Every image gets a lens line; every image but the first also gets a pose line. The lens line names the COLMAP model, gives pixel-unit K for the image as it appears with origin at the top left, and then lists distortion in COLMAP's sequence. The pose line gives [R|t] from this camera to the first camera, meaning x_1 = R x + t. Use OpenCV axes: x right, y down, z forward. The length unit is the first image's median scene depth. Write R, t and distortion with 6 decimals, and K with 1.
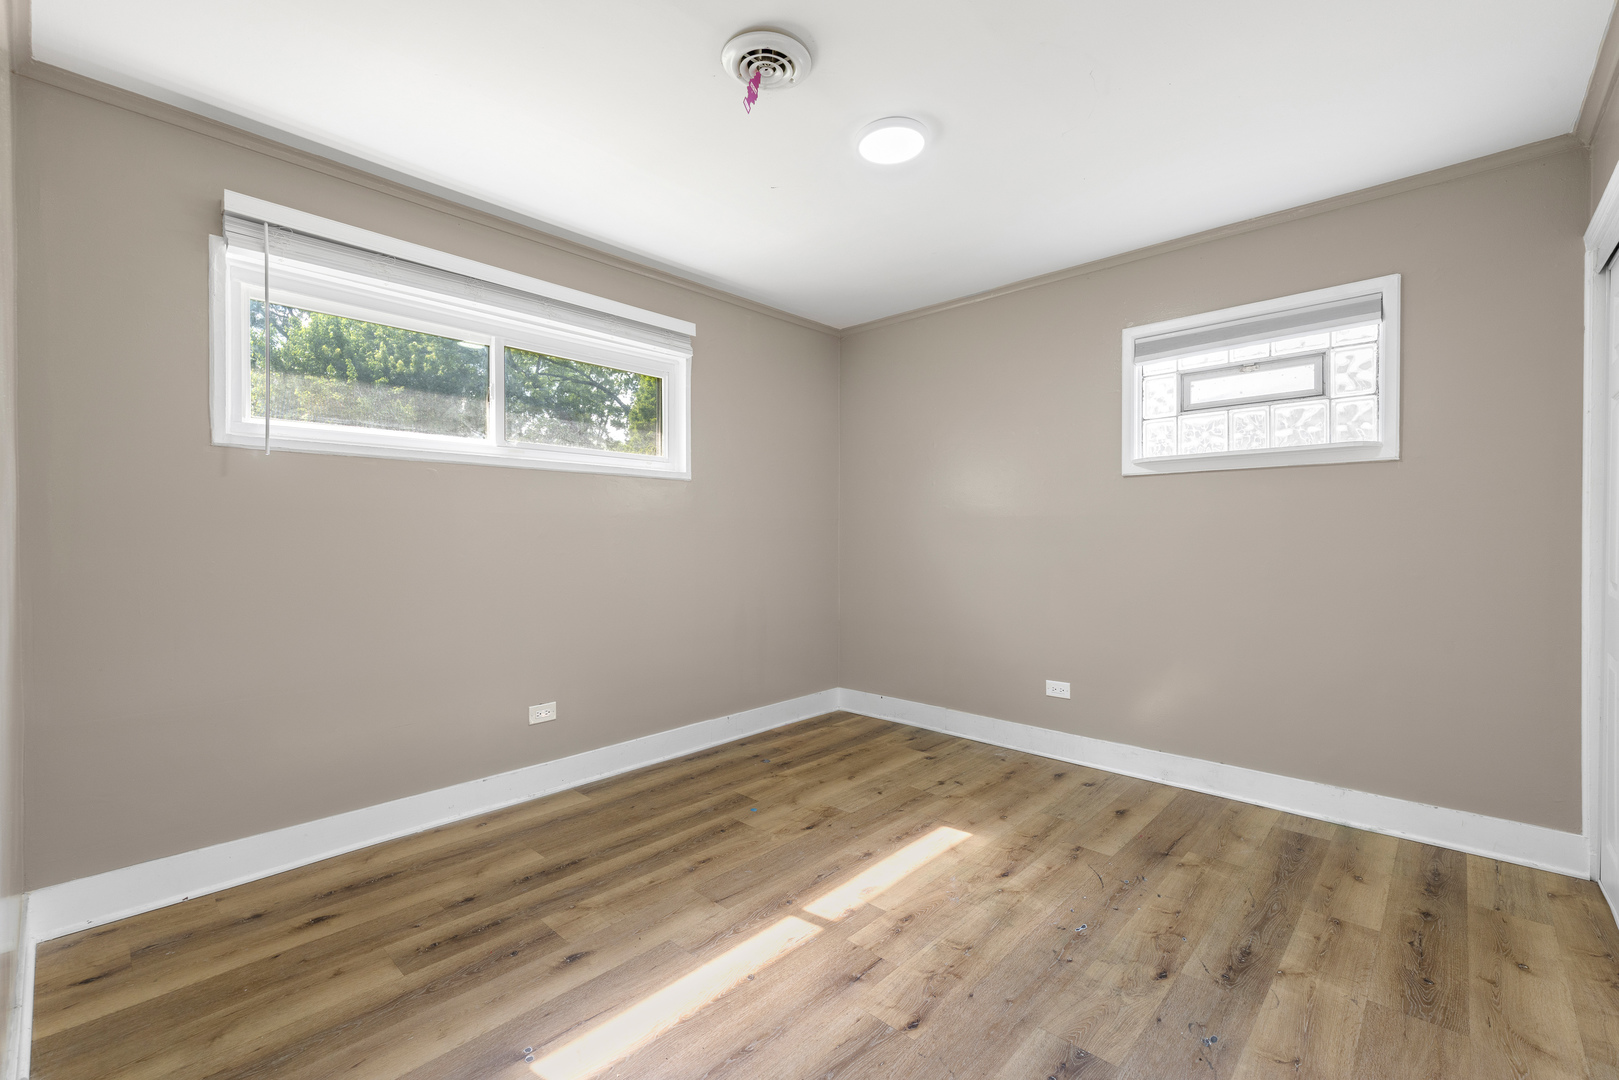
lens RADIAL K [[667.3, 0, 807.8], [0, 667.3, 531.2], [0, 0, 1]] dist [0.013618, -0.006216]
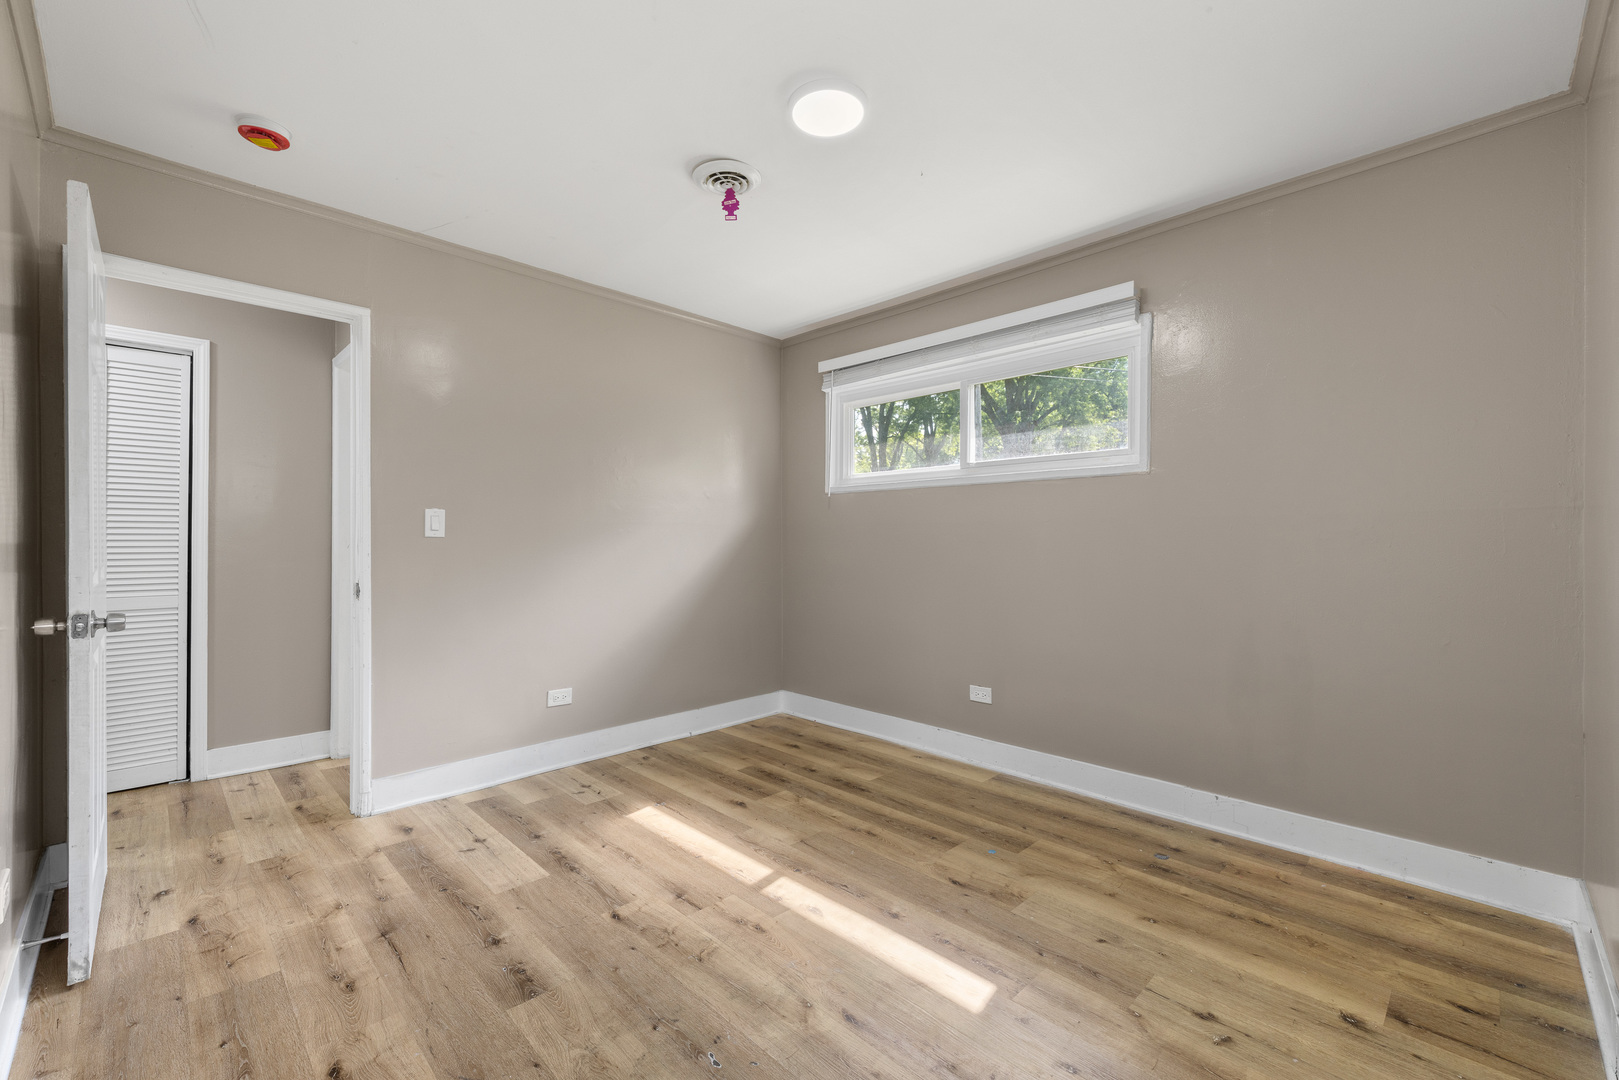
lens RADIAL K [[667.3, 0, 807.8], [0, 667.3, 531.2], [0, 0, 1]] dist [0.013618, -0.006216]
pose [[-0.014144, -0.009679, -0.999853, 0.851420], [-0.000808, 0.999953, -0.009669, 0.006932], [0.999900, 0.000671, -0.014152, 0.818822]]
